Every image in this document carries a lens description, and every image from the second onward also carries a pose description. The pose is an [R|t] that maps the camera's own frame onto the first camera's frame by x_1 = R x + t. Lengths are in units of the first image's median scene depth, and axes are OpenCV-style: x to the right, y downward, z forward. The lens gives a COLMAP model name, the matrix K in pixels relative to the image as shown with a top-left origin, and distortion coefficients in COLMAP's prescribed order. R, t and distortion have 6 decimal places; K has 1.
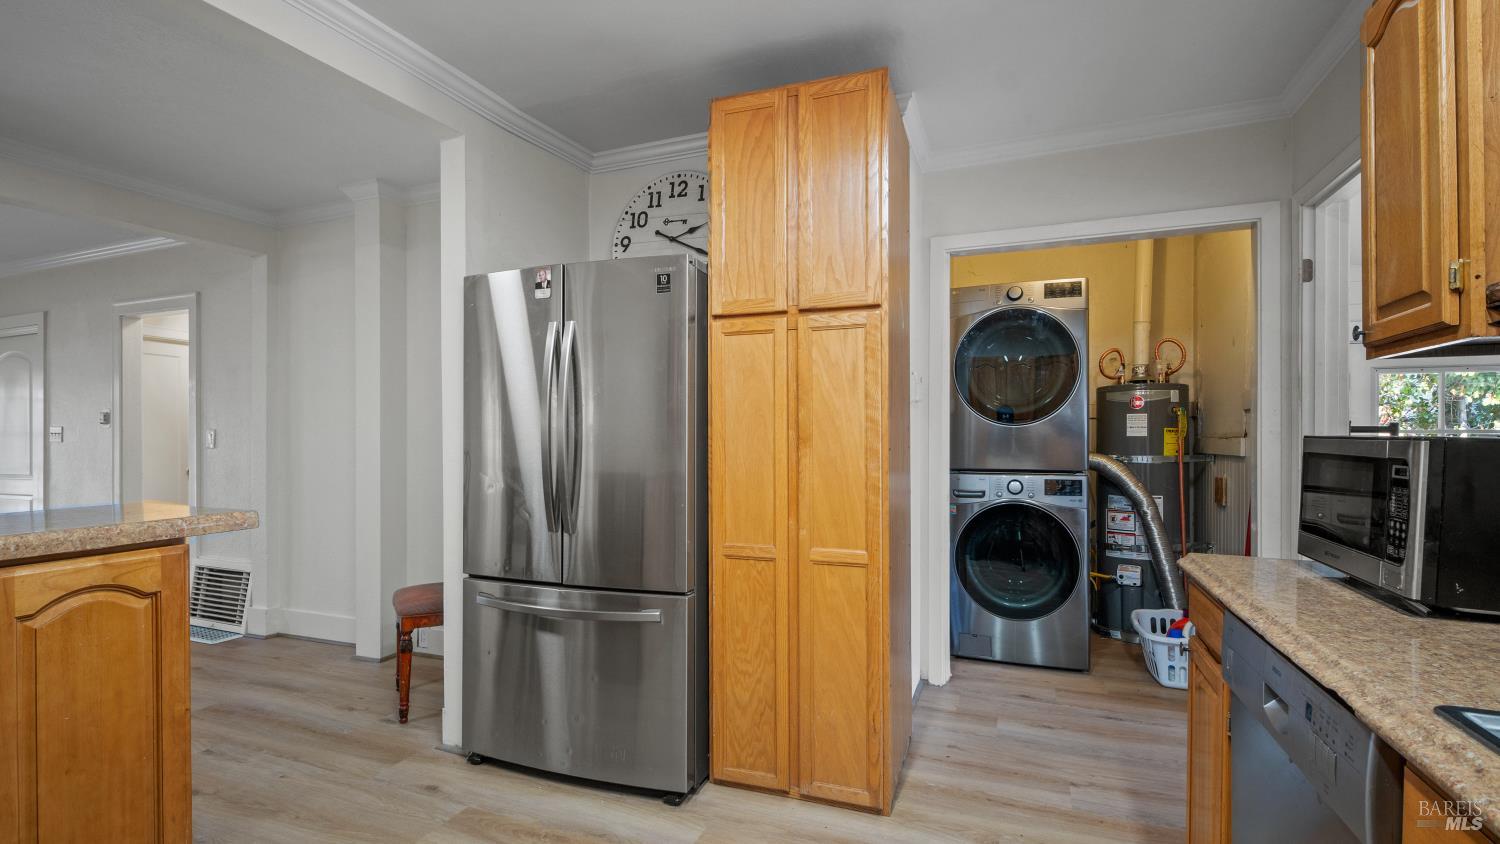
lens RADIAL K [[692.5, 0, 745.0], [0, 692.5, 434.8], [0, 0, 1]] dist [0.013180, -0.009943]
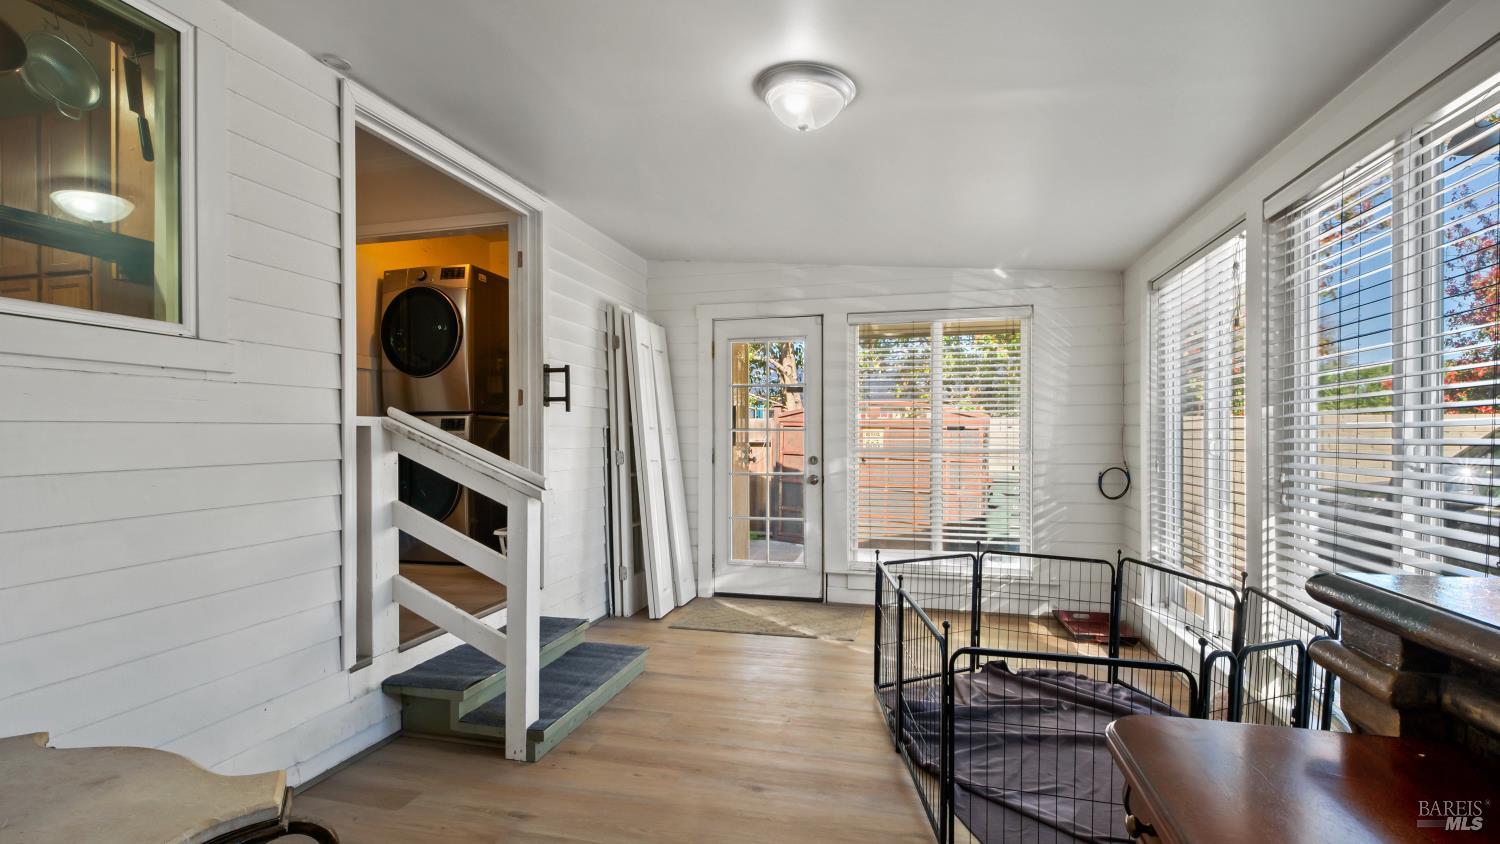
lens RADIAL K [[692.5, 0, 743.0], [0, 692.5, 430.7], [0, 0, 1]] dist [0.013180, -0.009943]
pose [[0.991563, -0.004892, 0.129531, 0.728835], [0.005373, 0.999980, -0.003361, 0.083127], [-0.129512, 0.004029, 0.991570, -0.319250]]
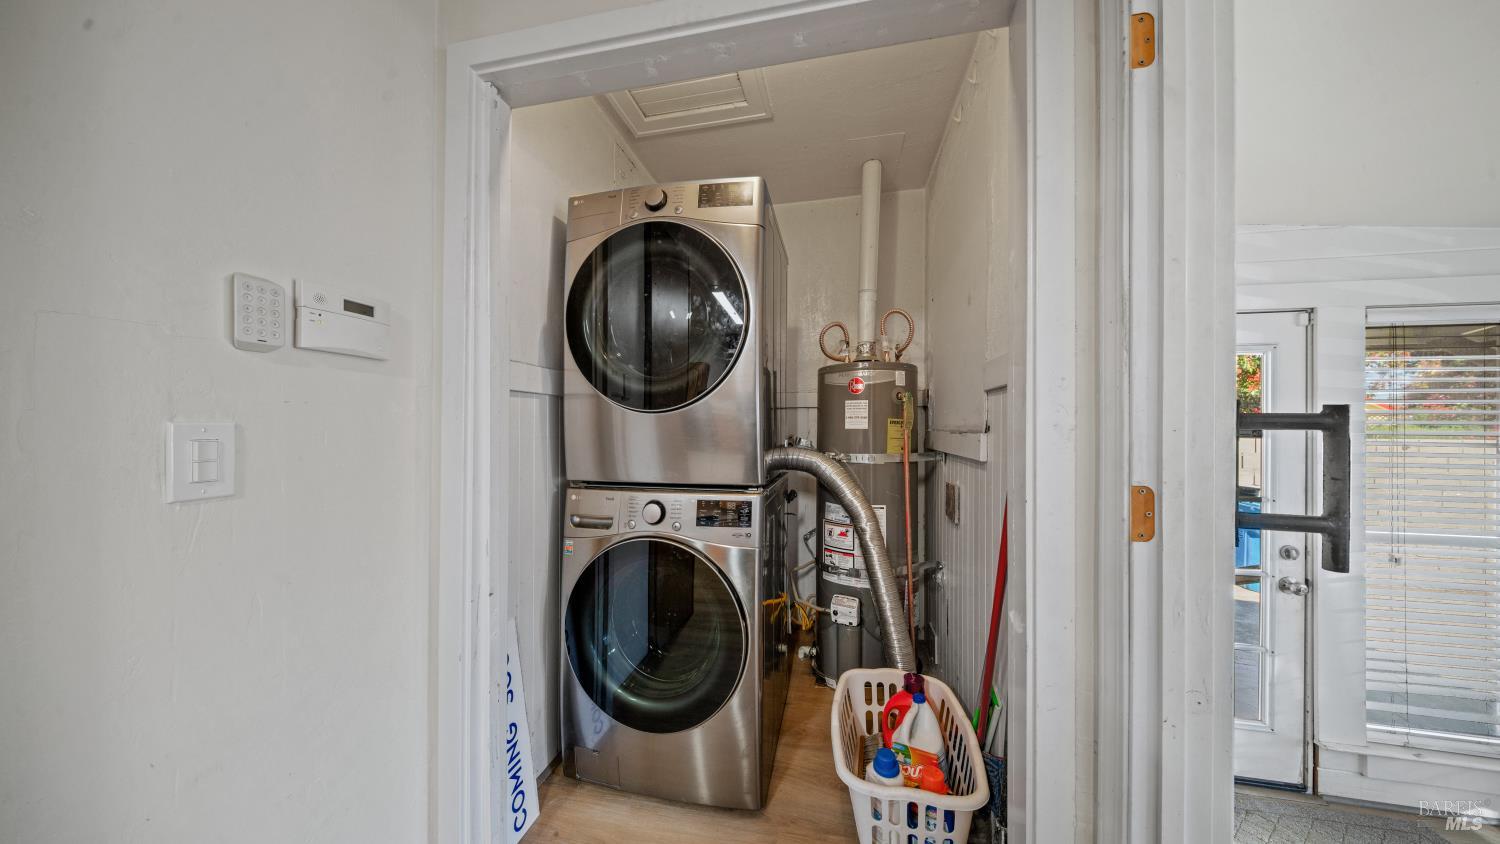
lens RADIAL K [[453.7, 0, 753.1], [0, 453.7, 420.7], [0, 0, 1]] dist [0.000588, -0.000016]
pose [[0.982054, 0.005801, 0.188508, 0.357767], [-0.004621, 0.999967, -0.006701, -0.003223], [-0.188541, 0.005710, 0.982049, 0.526489]]
